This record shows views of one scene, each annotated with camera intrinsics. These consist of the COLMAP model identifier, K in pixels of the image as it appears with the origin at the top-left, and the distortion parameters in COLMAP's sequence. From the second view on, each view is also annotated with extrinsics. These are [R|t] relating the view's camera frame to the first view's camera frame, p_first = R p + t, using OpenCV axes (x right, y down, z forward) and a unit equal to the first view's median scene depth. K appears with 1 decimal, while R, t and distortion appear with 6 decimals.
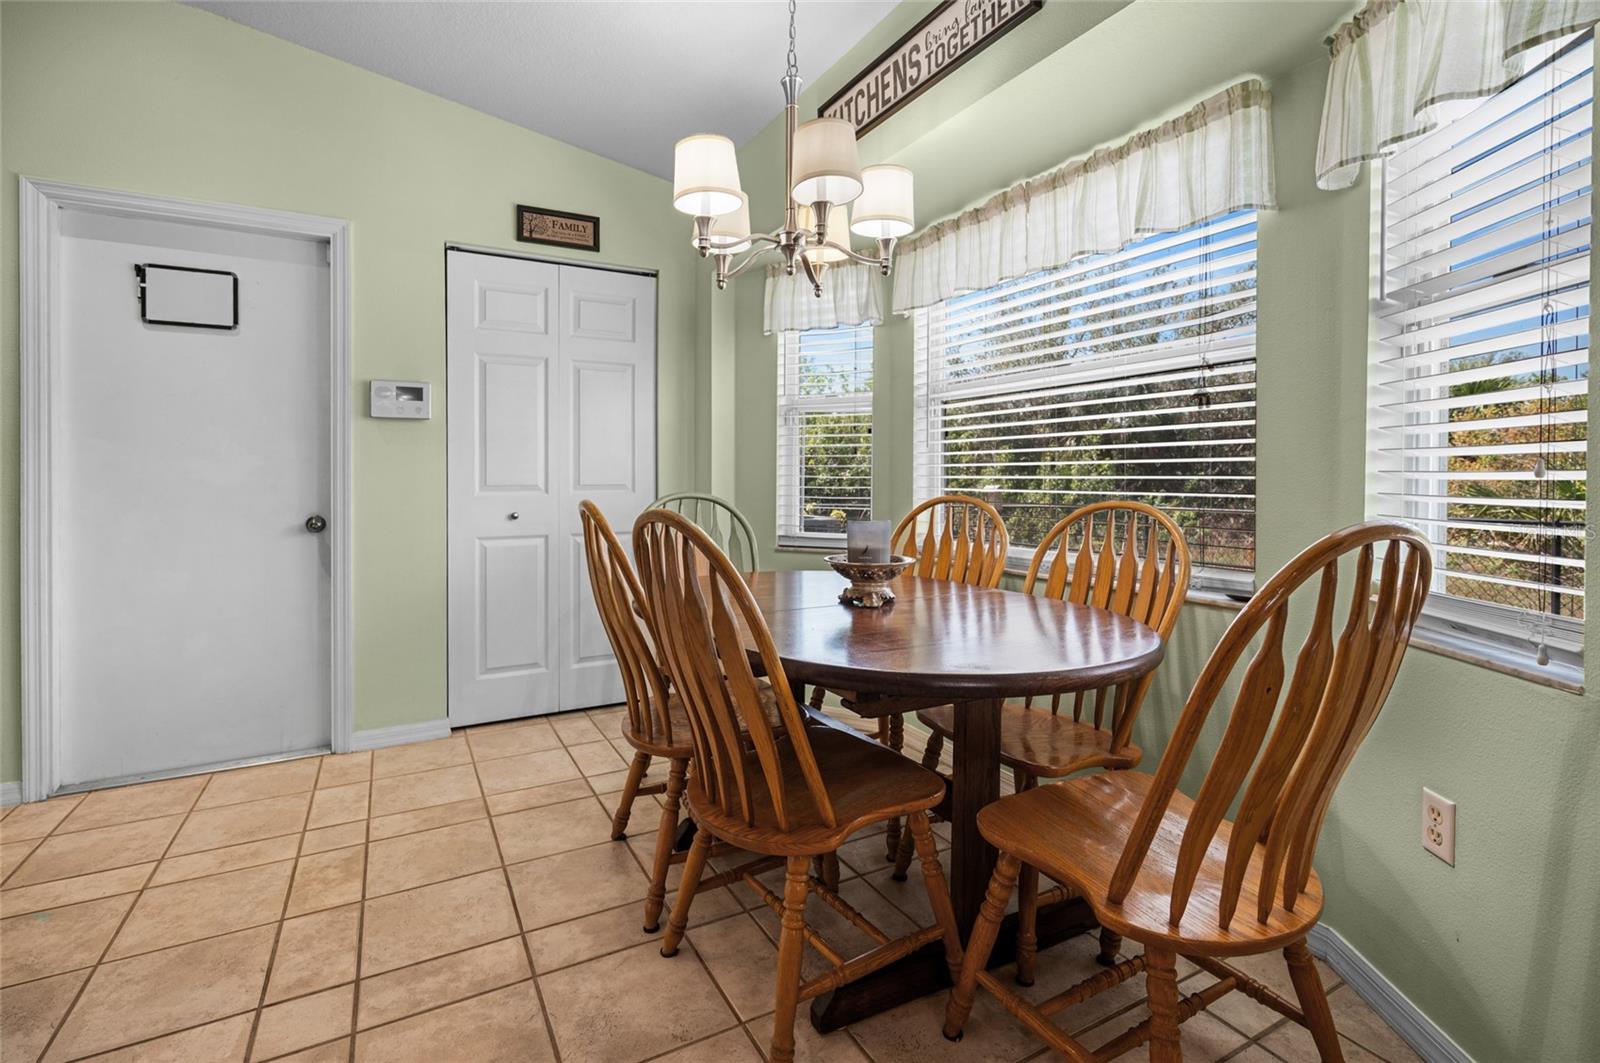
lens RADIAL K [[732.6, 0, 782.2], [0, 732.6, 485.0], [0, 0, 1]] dist [0.004242, 0.000020]
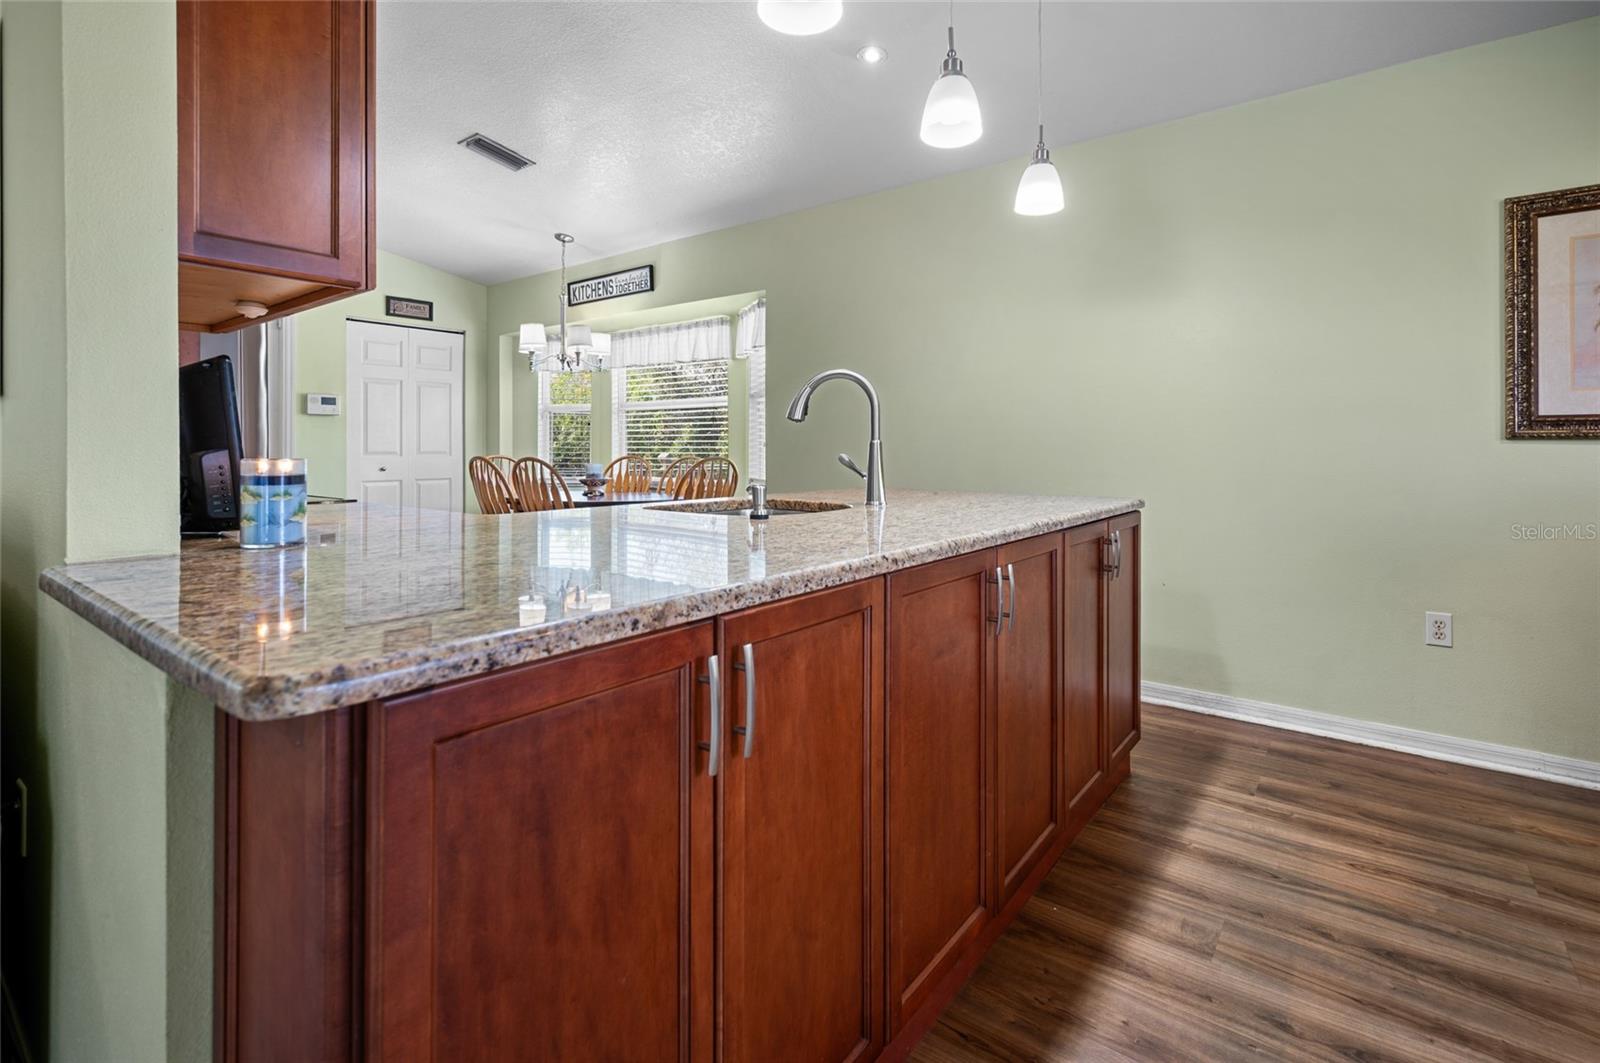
lens RADIAL K [[732.6, 0, 799.8], [0, 732.6, 448.5], [0, 0, 1]] dist [0.004242, 0.000020]
pose [[0.910938, -0.002092, 0.412537, -0.199196], [0.006036, 0.999948, -0.008257, 0.014636], [-0.412498, 0.010012, 0.910903, -1.152188]]
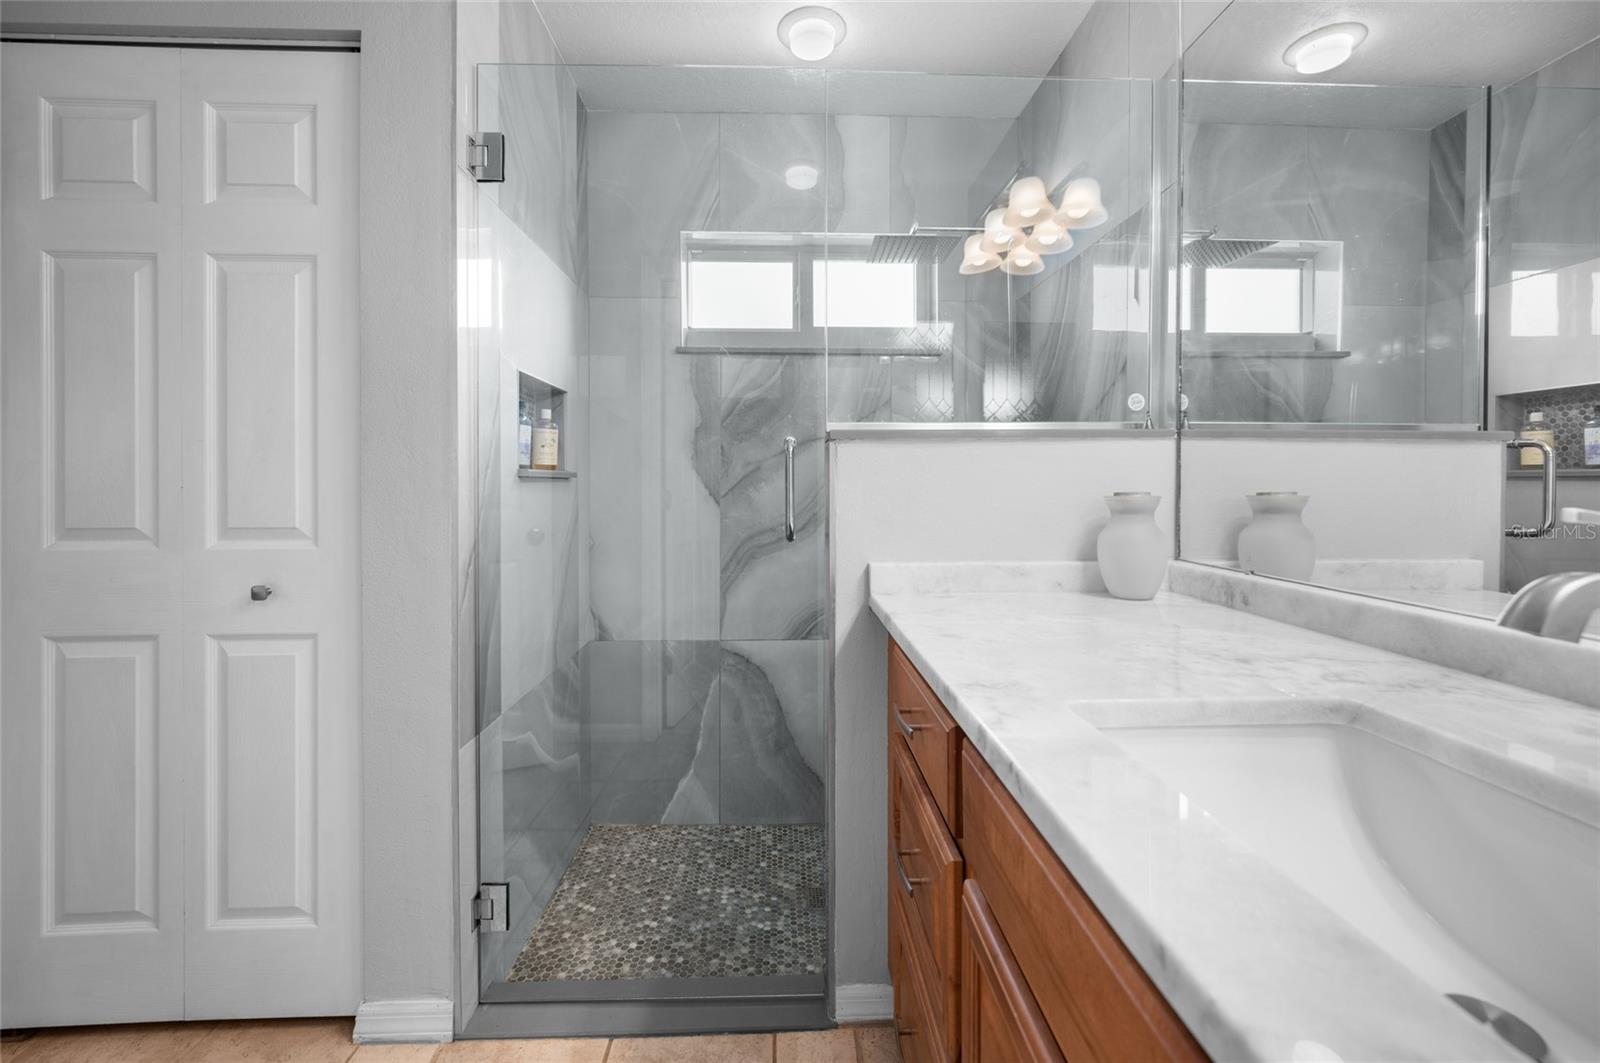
lens RADIAL K [[651.7, 0, 795.9], [0, 651.7, 534.3], [0, 0, 1]] dist [0.002071, -0.000017]
pose [[0.904639, -0.001022, -0.426178, 0.130347], [-0.002765, 0.999962, -0.008267, 0.008149], [0.426170, 0.008657, 0.904601, 0.862885]]
